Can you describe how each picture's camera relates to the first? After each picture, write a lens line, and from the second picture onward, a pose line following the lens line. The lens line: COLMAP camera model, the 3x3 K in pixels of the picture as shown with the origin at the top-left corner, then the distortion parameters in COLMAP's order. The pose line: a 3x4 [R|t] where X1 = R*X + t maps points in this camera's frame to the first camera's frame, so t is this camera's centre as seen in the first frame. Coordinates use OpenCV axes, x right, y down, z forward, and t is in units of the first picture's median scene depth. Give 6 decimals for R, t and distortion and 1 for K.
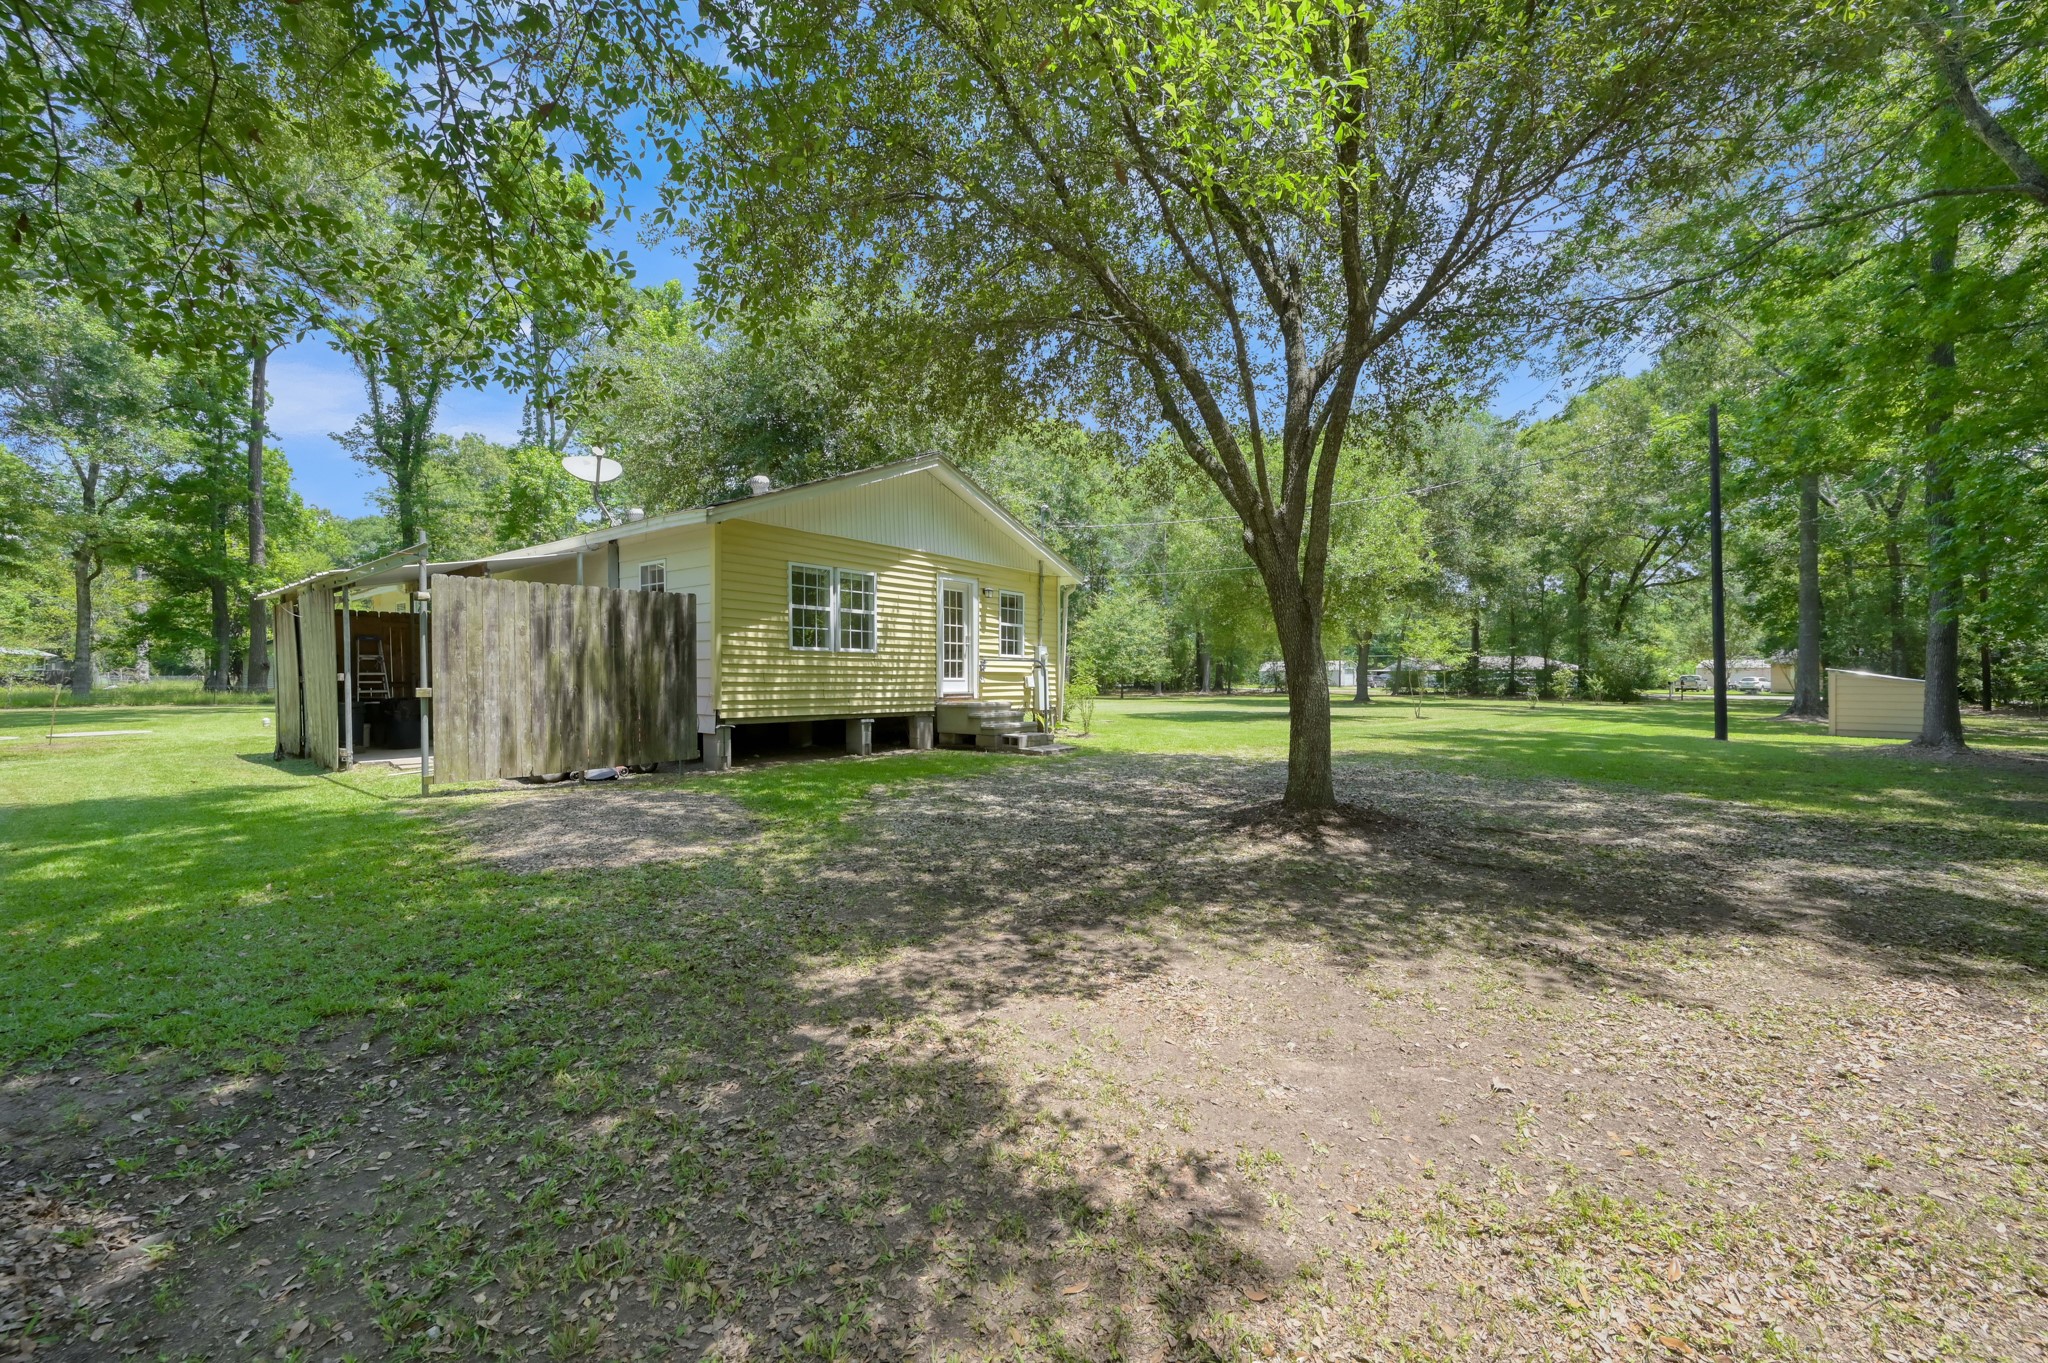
lens RADIAL K [[813.3, 0, 1038.3], [0, 813.3, 666.5], [0, 0, 1]] dist [-0.000388, -0.000132]
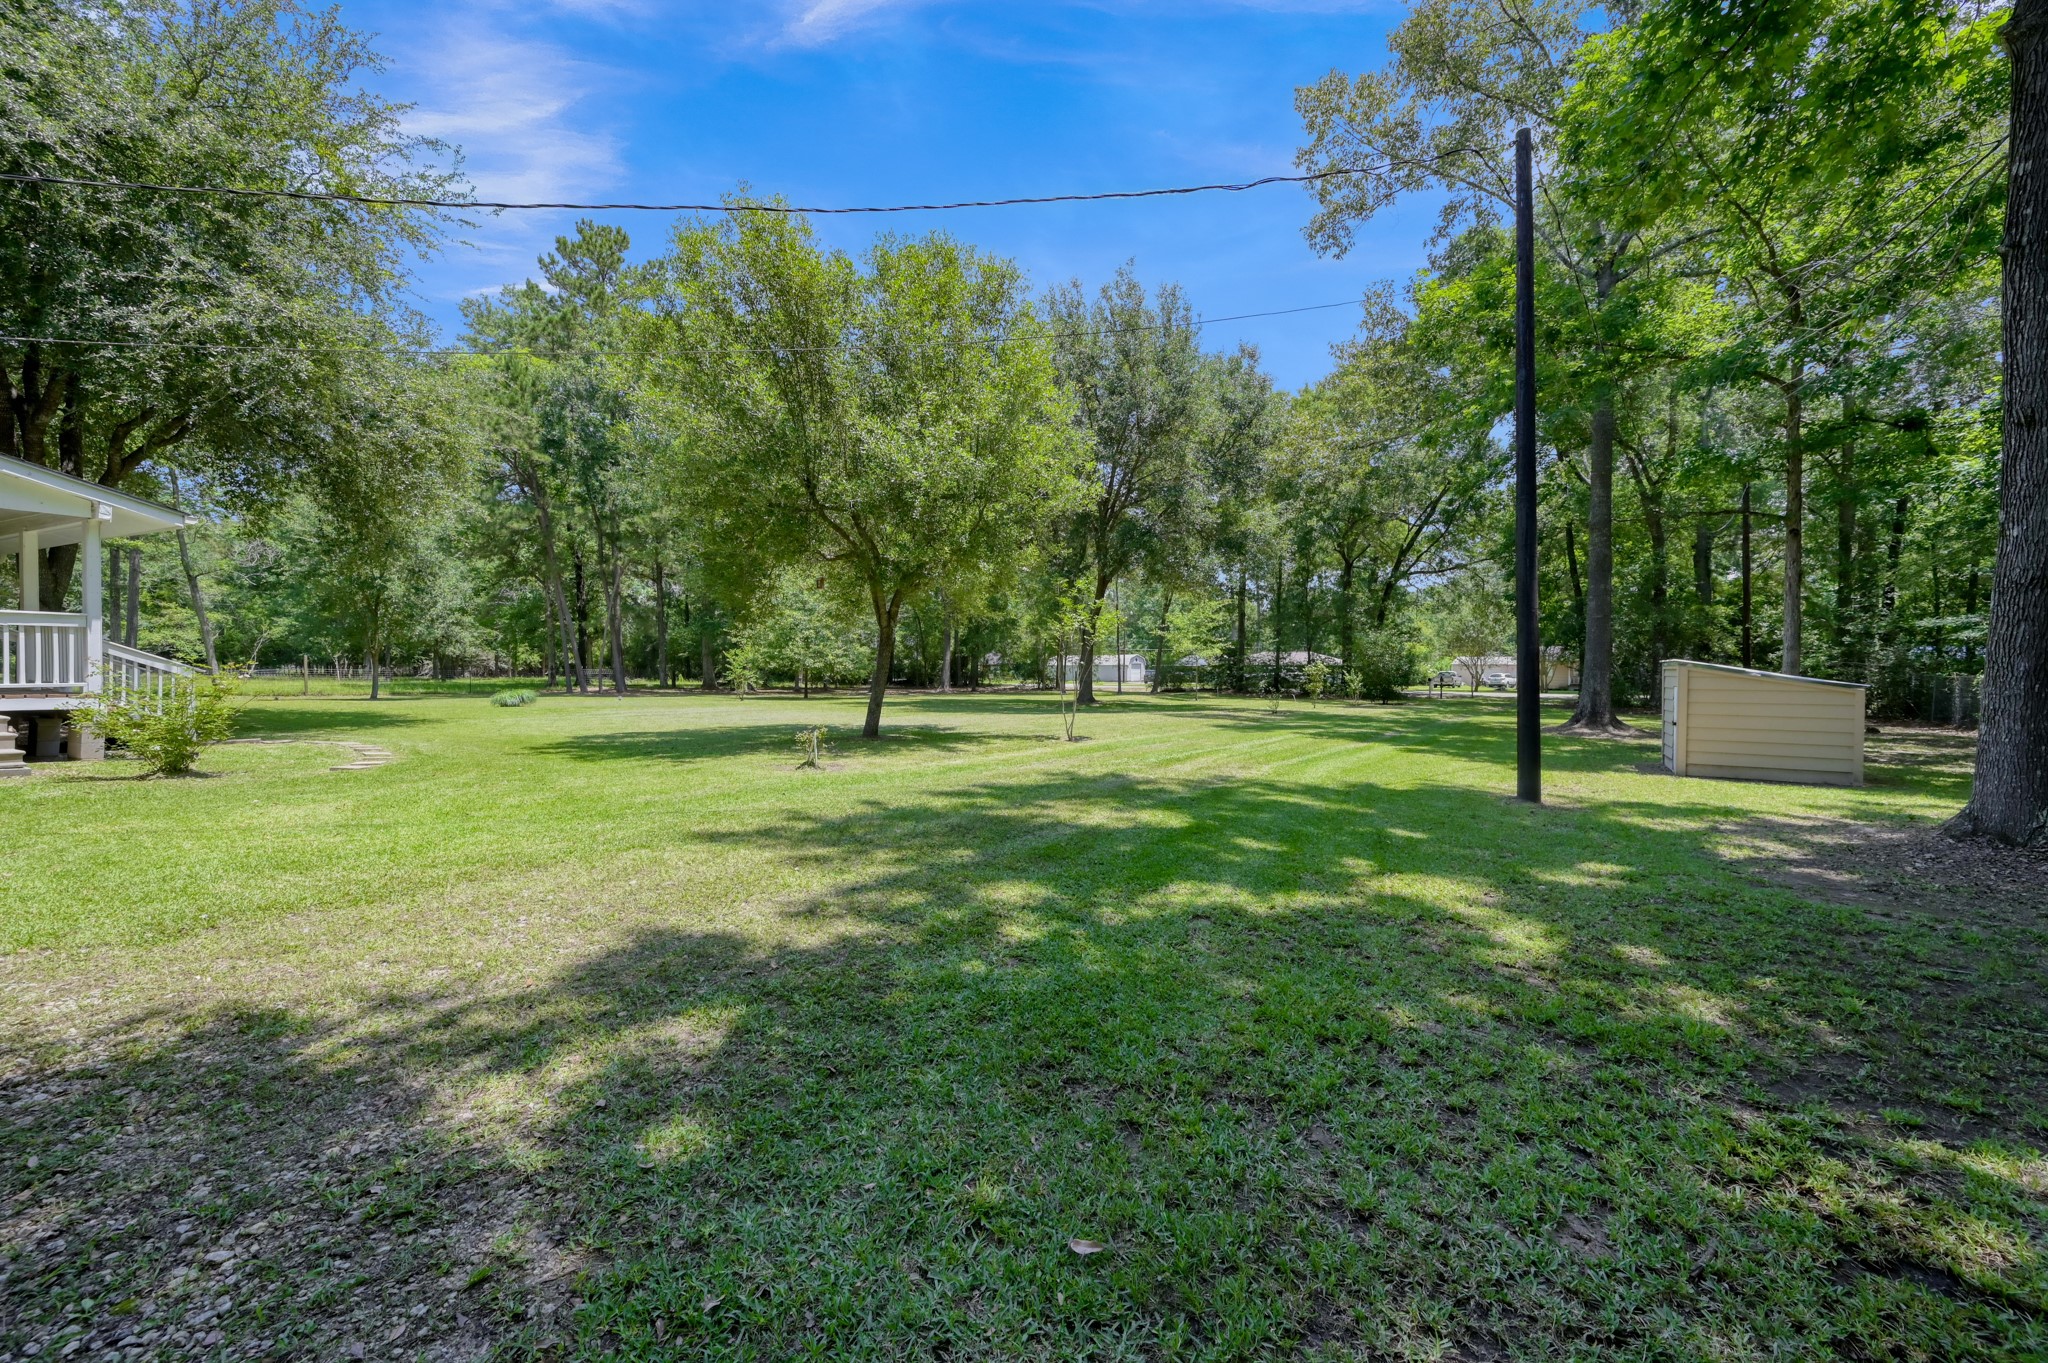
lens RADIAL K [[812.5, 0, 1028.9], [0, 812.5, 679.7], [0, 0, 1]] dist [0.001536, 0.000088]
pose [[0.979246, 0.001544, 0.202670, 0.160135], [-0.006111, 0.999741, 0.021913, 0.003617], [-0.202584, -0.022697, 0.979002, 0.210868]]
